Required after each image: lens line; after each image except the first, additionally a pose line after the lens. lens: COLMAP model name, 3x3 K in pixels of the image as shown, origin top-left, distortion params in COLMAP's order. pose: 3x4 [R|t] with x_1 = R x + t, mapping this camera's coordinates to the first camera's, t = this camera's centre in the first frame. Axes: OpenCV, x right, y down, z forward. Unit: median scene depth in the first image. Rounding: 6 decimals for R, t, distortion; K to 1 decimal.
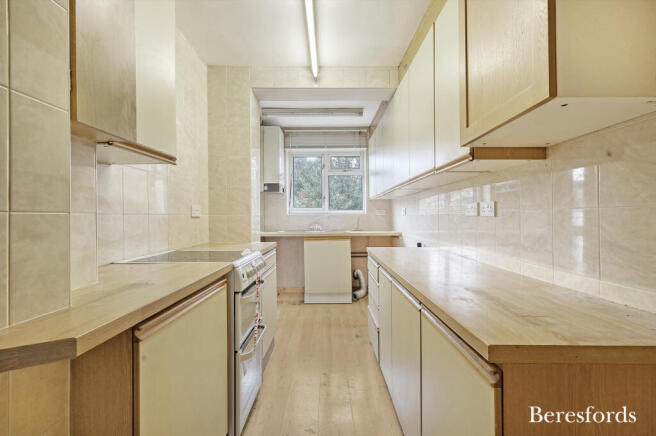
lens RADIAL K [[290.9, 0, 328.0], [0, 290.9, 218.0], [0, 0, 1]] dist [-0.000338, 0.000118]
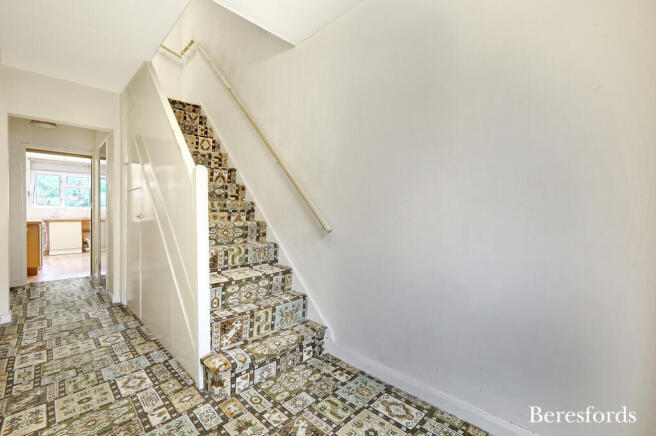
lens RADIAL K [[287.7, 0, 328.0], [0, 287.7, 218.0], [0, 0, 1]] dist [0.002083, 0.000108]
pose [[0.709215, 0.005062, 0.704974, -0.121184], [-0.006938, 0.999976, -0.000201, 0.038175], [-0.704958, -0.004749, 0.709233, -1.664972]]
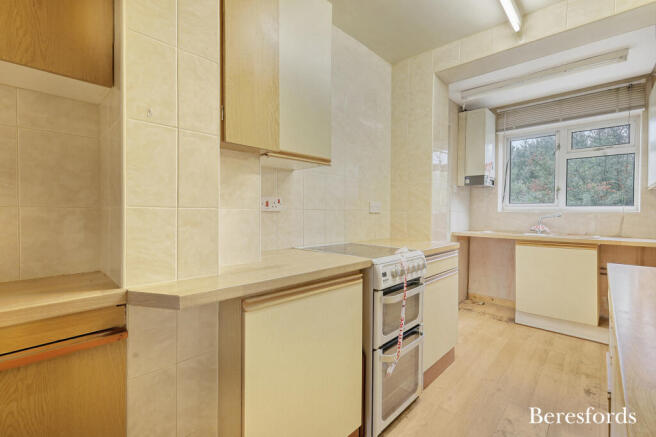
lens RADIAL K [[287.7, 0, 328.0], [0, 287.7, 218.5], [0, 0, 1]] dist [0.002083, 0.000108]
pose [[0.719666, 0.026013, -0.693833, 0.091707], [-0.016336, 0.999656, 0.020534, -0.001046], [0.694129, -0.003443, 0.719843, 0.073818]]
